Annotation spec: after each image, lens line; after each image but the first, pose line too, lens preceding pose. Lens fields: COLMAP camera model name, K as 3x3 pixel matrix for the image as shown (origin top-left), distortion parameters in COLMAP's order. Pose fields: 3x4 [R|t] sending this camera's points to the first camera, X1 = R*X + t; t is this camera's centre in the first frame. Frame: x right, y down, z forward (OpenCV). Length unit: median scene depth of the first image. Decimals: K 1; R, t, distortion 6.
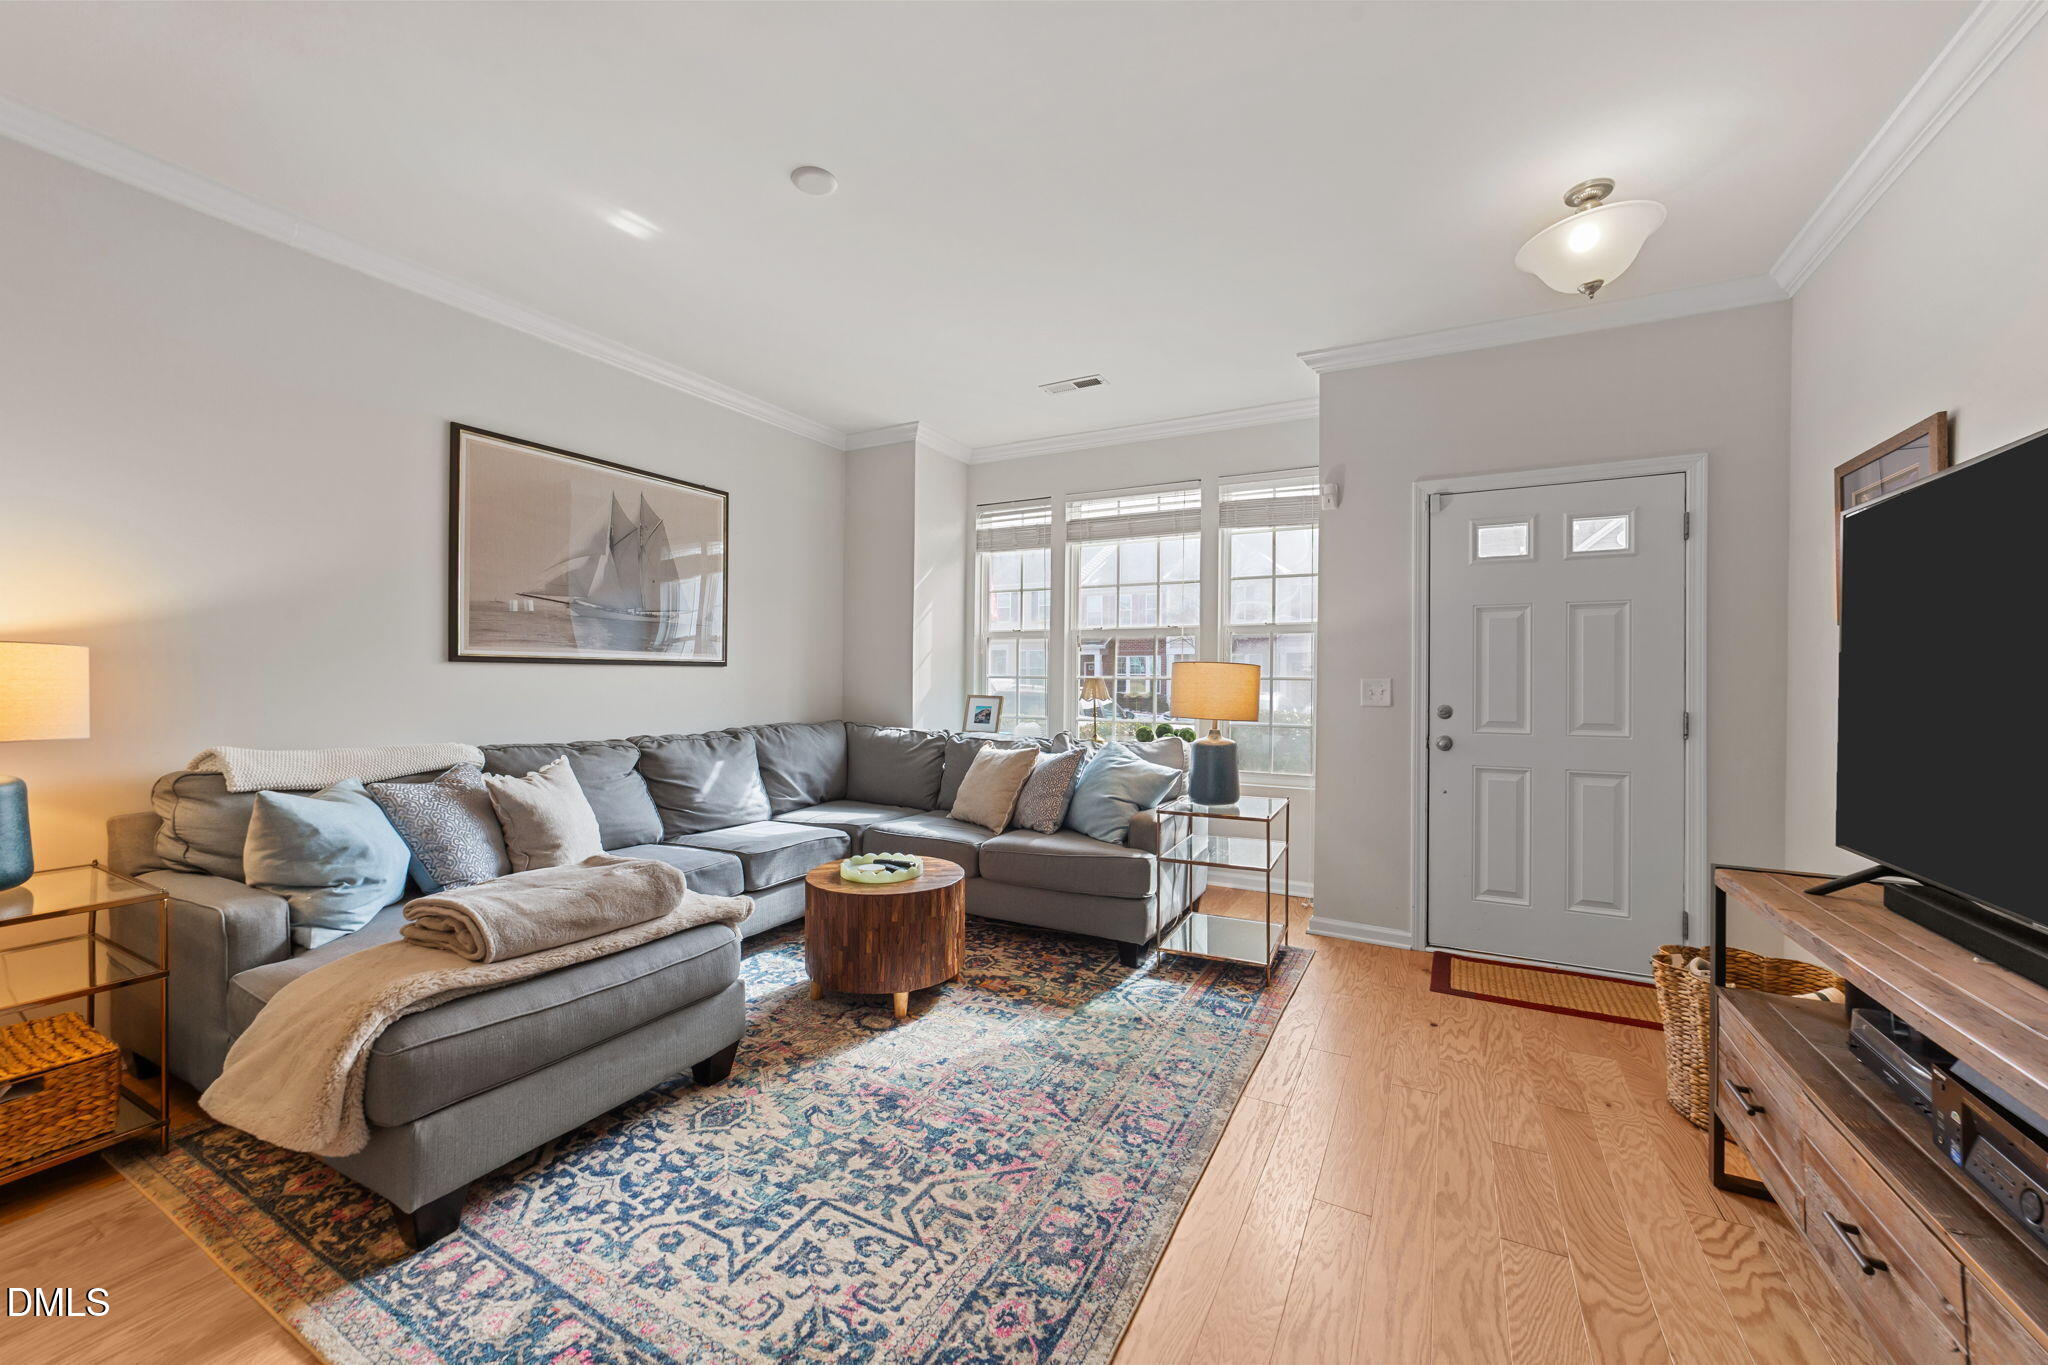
lens RADIAL K [[787.6, 0, 1028.3], [0, 787.6, 680.8], [0, 0, 1]] dist [-0.014099, 0.006448]
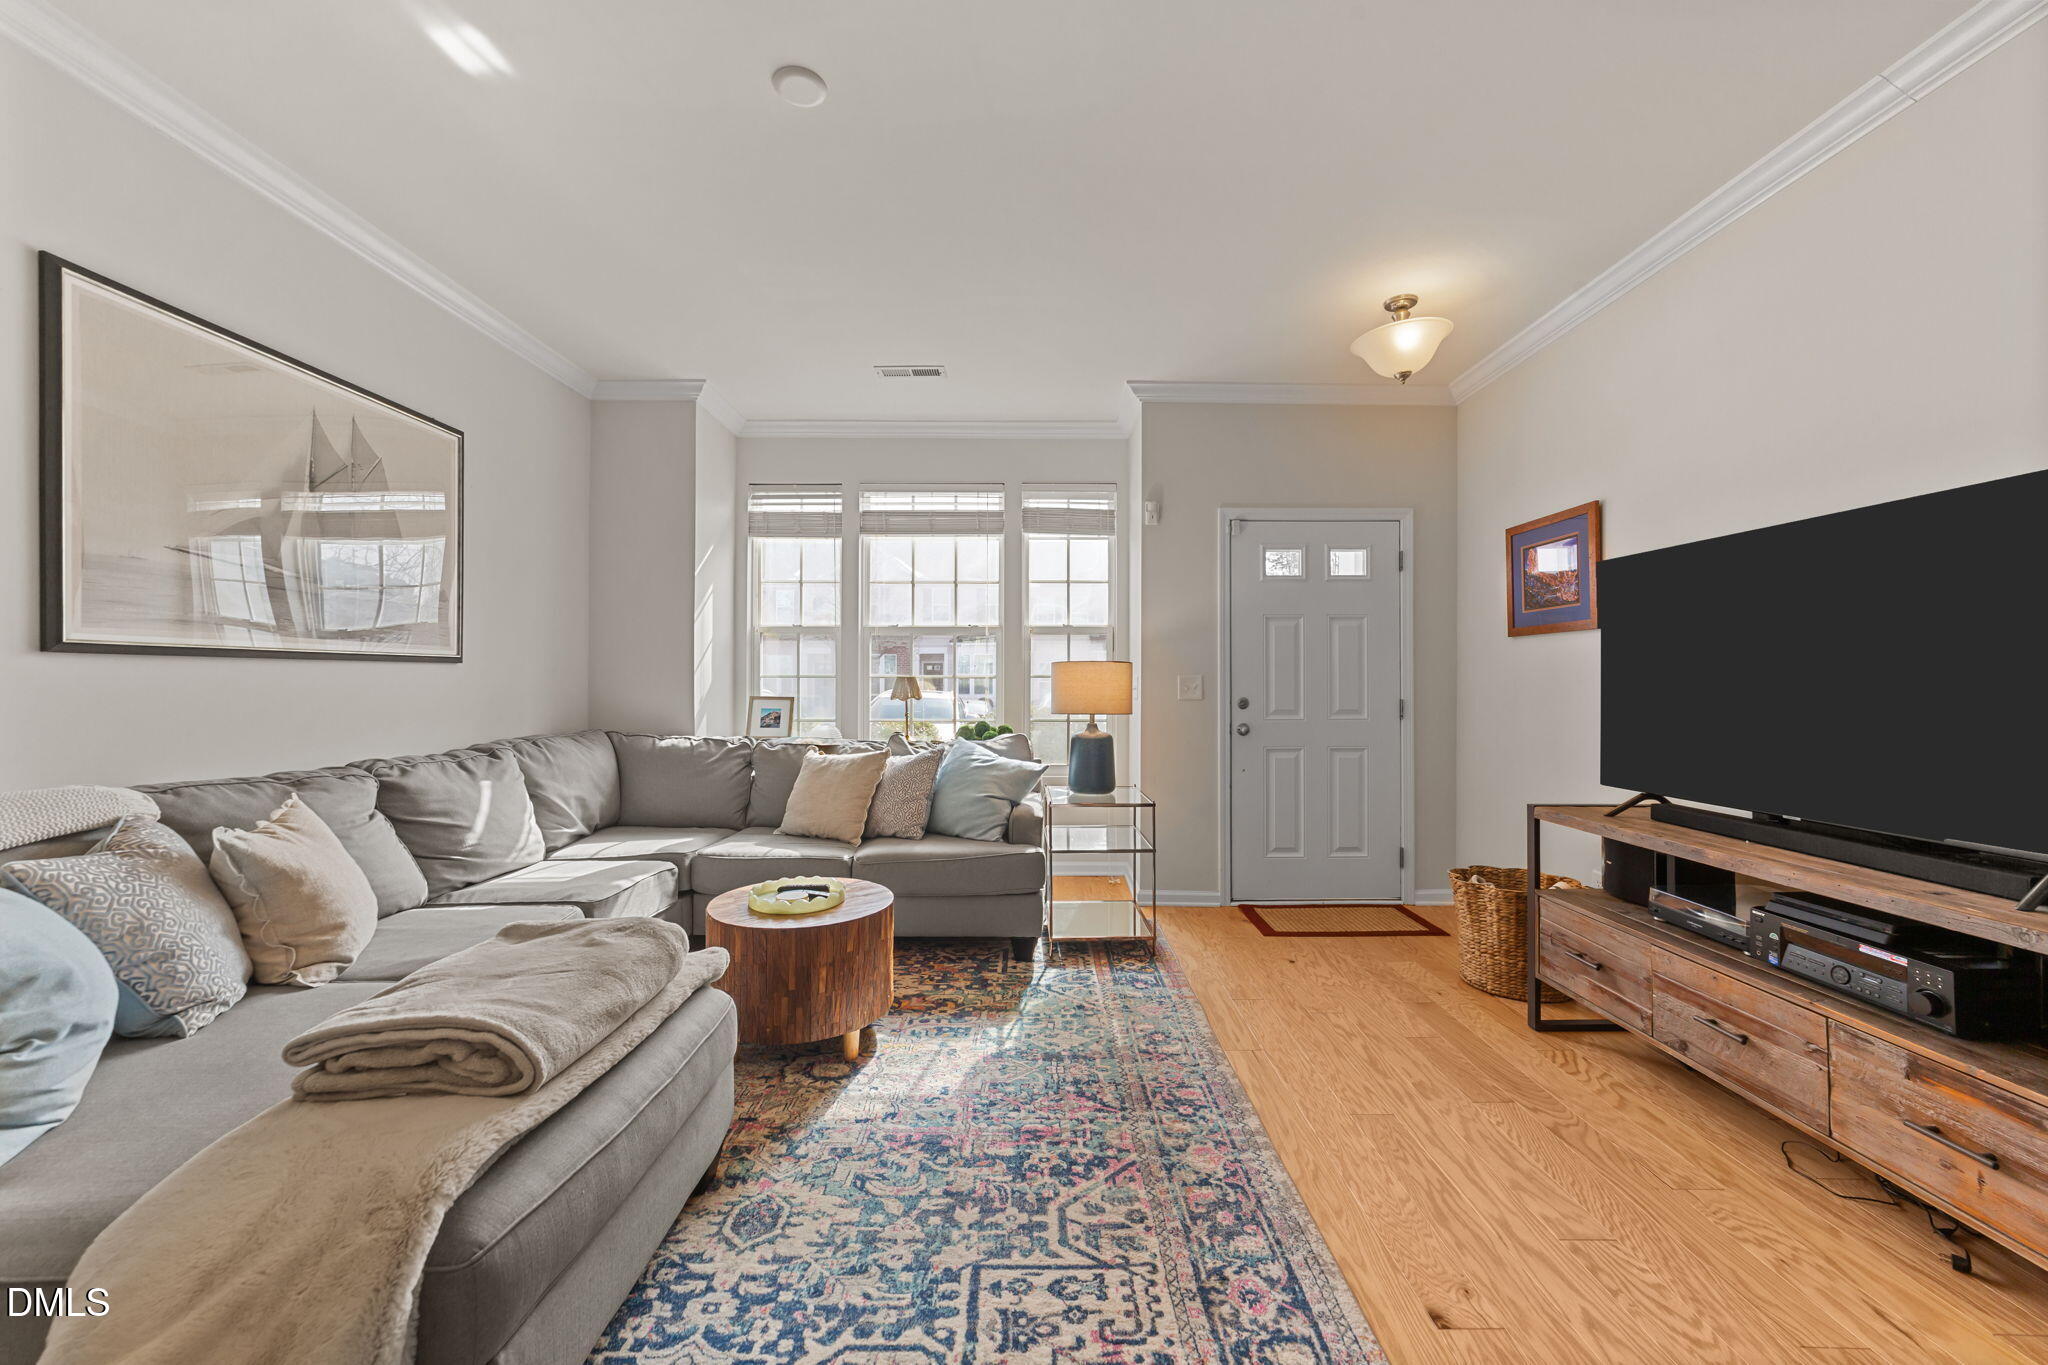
lens RADIAL K [[787.6, 0, 1038.6], [0, 787.6, 680.7], [0, 0, 1]] dist [-0.014099, 0.006448]
pose [[0.878465, -0.006509, 0.477763, -0.370915], [0.006778, 0.999976, 0.001161, 0.002093], [-0.477760, 0.002219, 0.878488, 0.112819]]
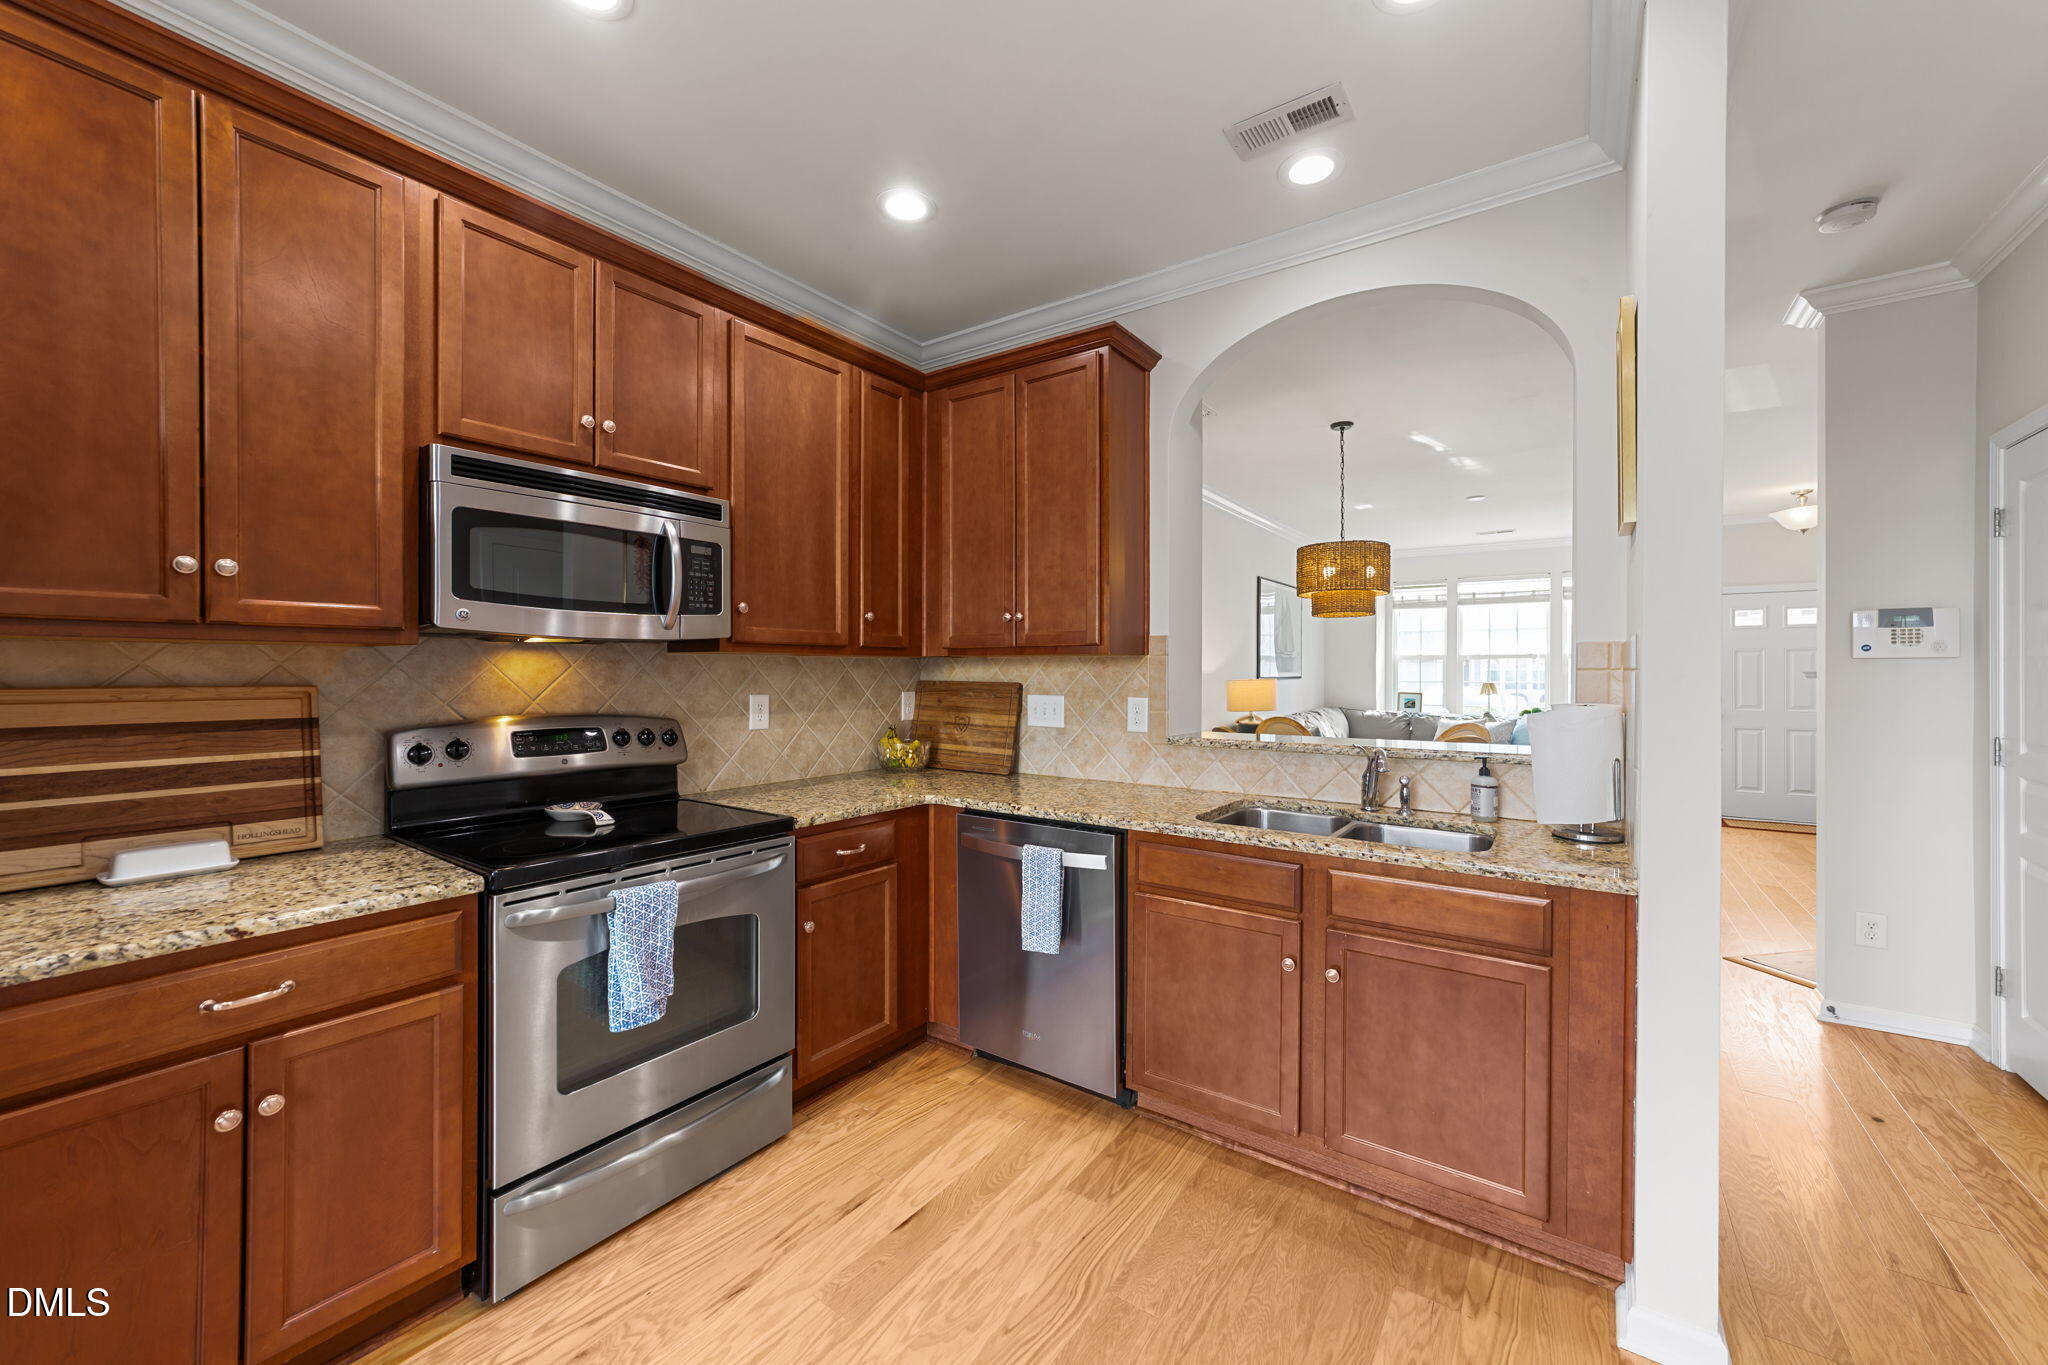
lens RADIAL K [[787.6, 0, 1029.0], [0, 787.6, 673.8], [0, 0, 1]] dist [-0.014099, 0.006448]
pose [[0.992891, -0.003835, -0.118964, -1.193620], [0.003477, 0.999989, -0.003220, -0.035286], [0.118975, 0.002783, 0.992893, -1.468828]]
